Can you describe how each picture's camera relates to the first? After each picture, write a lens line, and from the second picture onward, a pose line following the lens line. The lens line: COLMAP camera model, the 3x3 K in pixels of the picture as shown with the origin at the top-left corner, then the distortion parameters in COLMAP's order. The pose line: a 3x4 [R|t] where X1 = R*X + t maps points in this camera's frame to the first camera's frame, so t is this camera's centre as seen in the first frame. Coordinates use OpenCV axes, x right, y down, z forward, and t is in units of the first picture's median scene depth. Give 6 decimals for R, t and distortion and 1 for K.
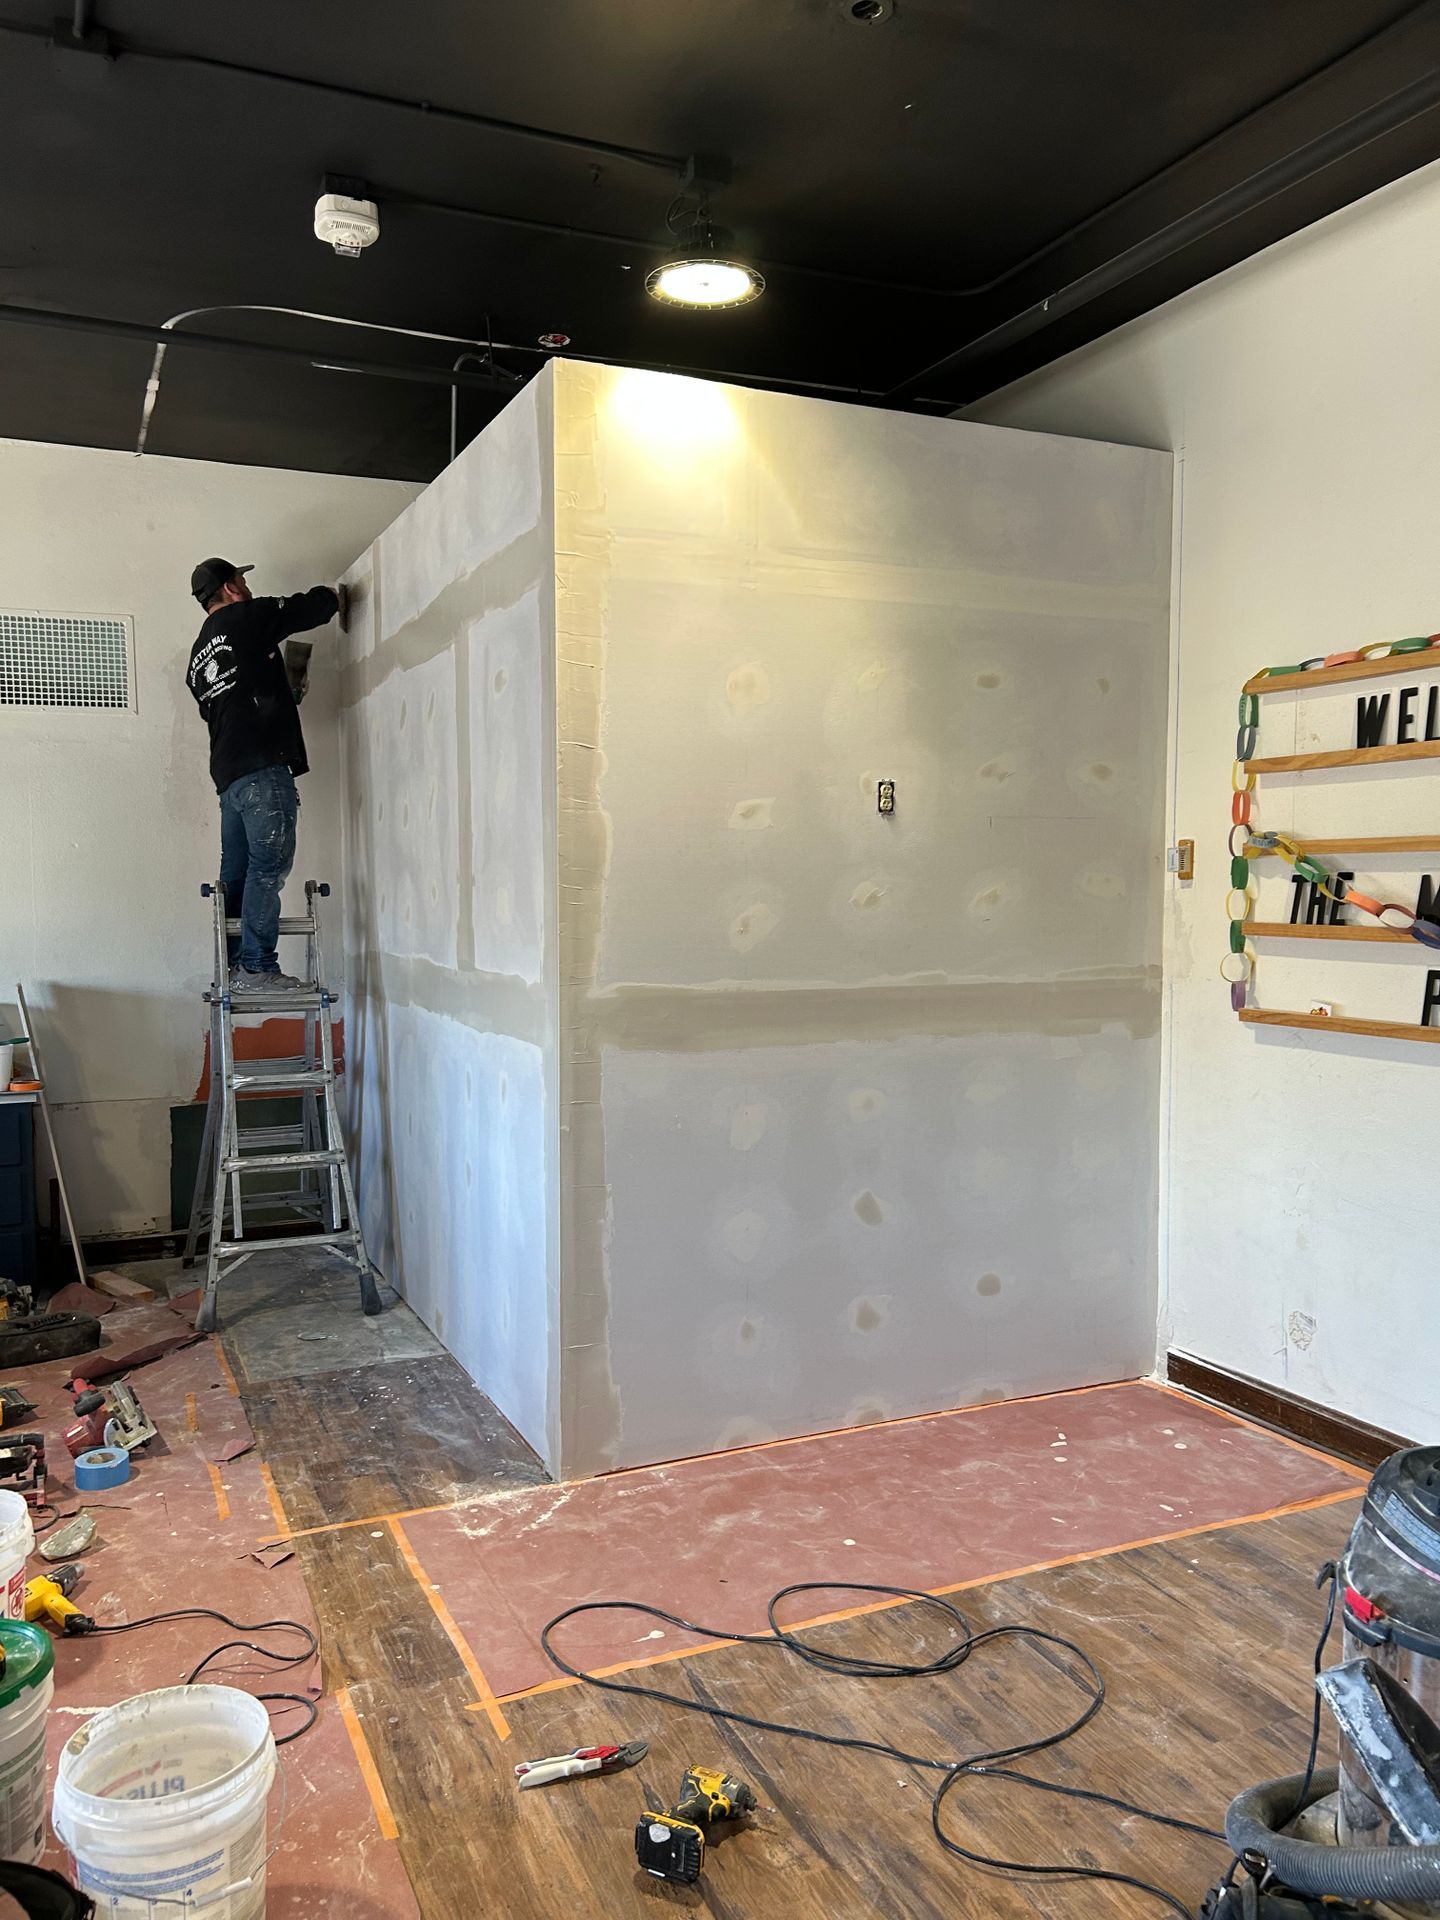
lens RADIAL K [[1476.5, 0, 716.4], [0, 1476.5, 979.9], [0, 0, 1]] dist [0.013119, -0.004148]
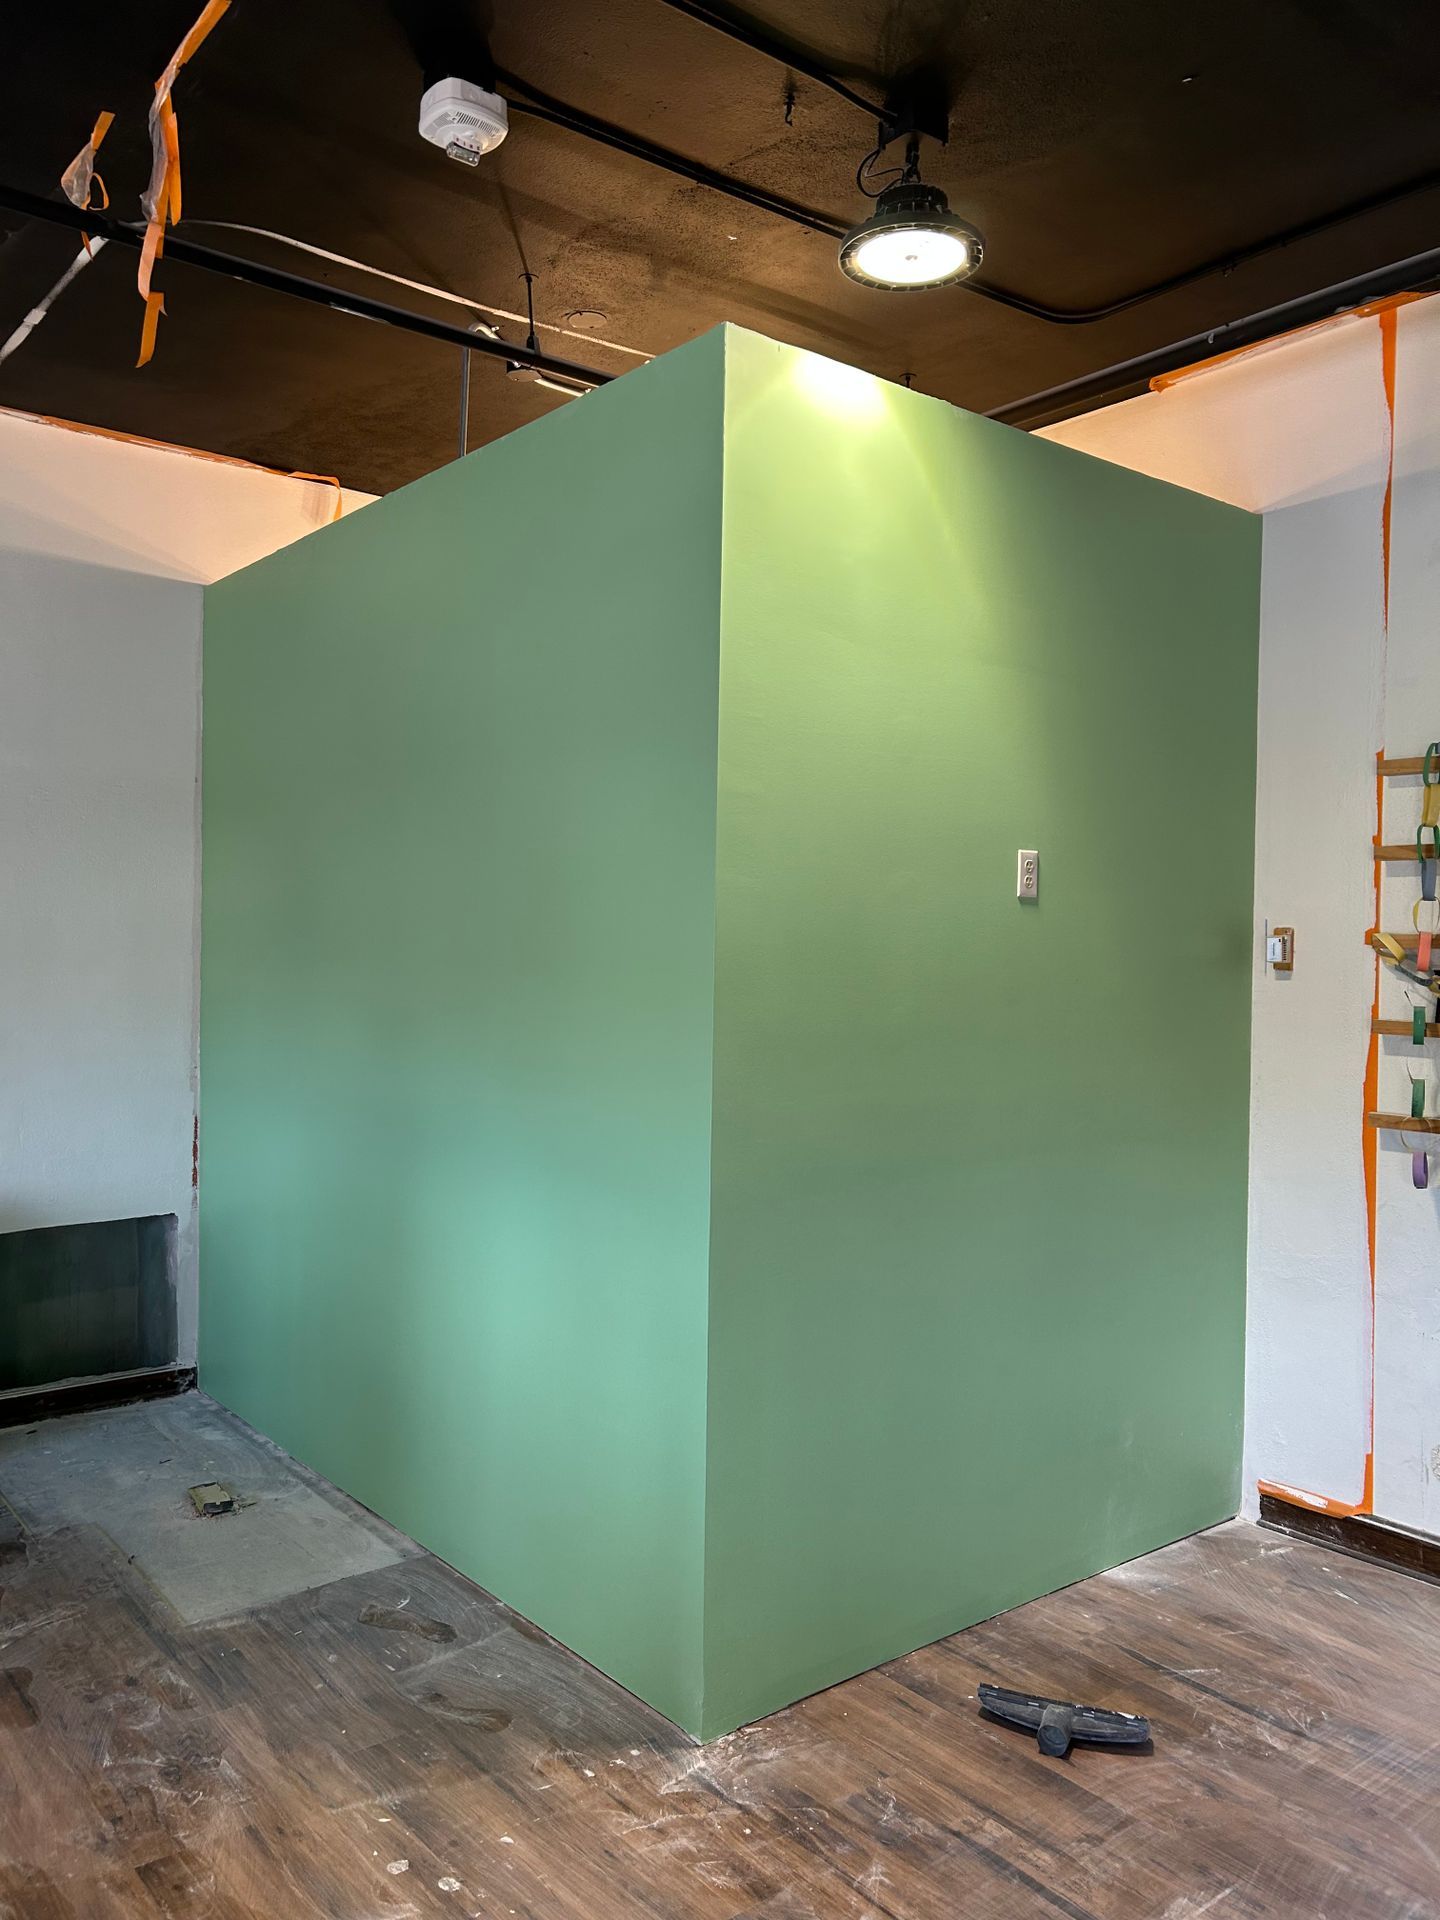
lens RADIAL K [[1476.5, 0, 716.4], [0, 1476.5, 979.9], [0, 0, 1]] dist [0.013119, -0.004148]
pose [[0.968948, 0.008954, 0.247101, -0.280850], [0.000057, 0.999336, -0.036438, -0.031733], [-0.247263, 0.035320, 0.968304, 0.214074]]
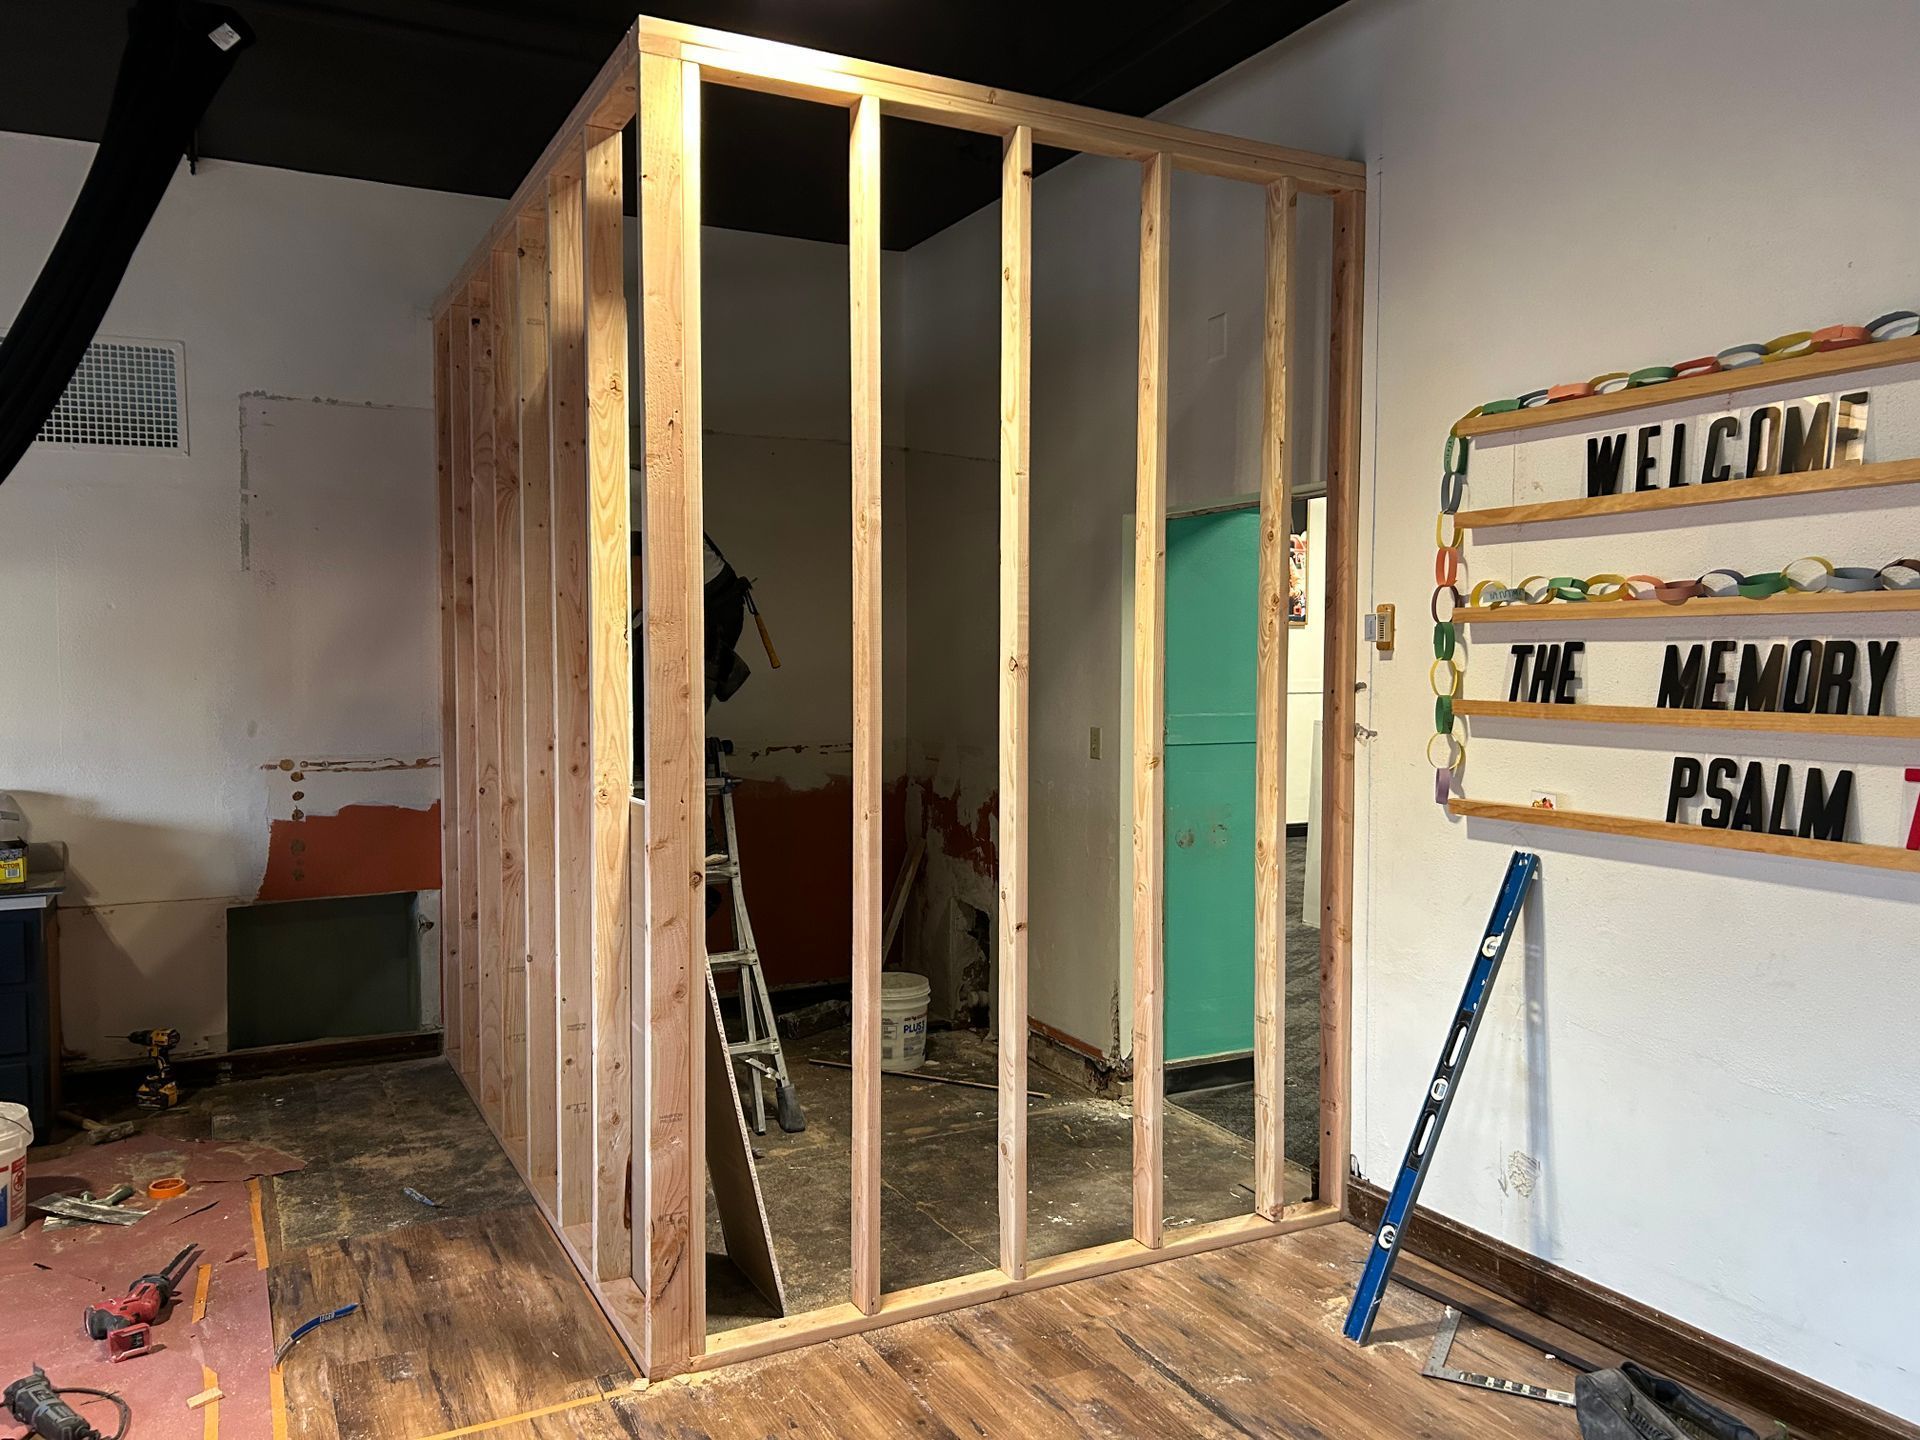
lens RADIAL K [[1476.5, 0, 960.0], [0, 1476.5, 720.0], [0, 0, 1]] dist [0.013119, -0.004148]
pose [[0.998698, 0.001263, 0.051003, 0.024612], [-0.000301, 0.999822, -0.018864, -0.010639], [-0.051017, 0.018824, 0.998520, 0.155472]]
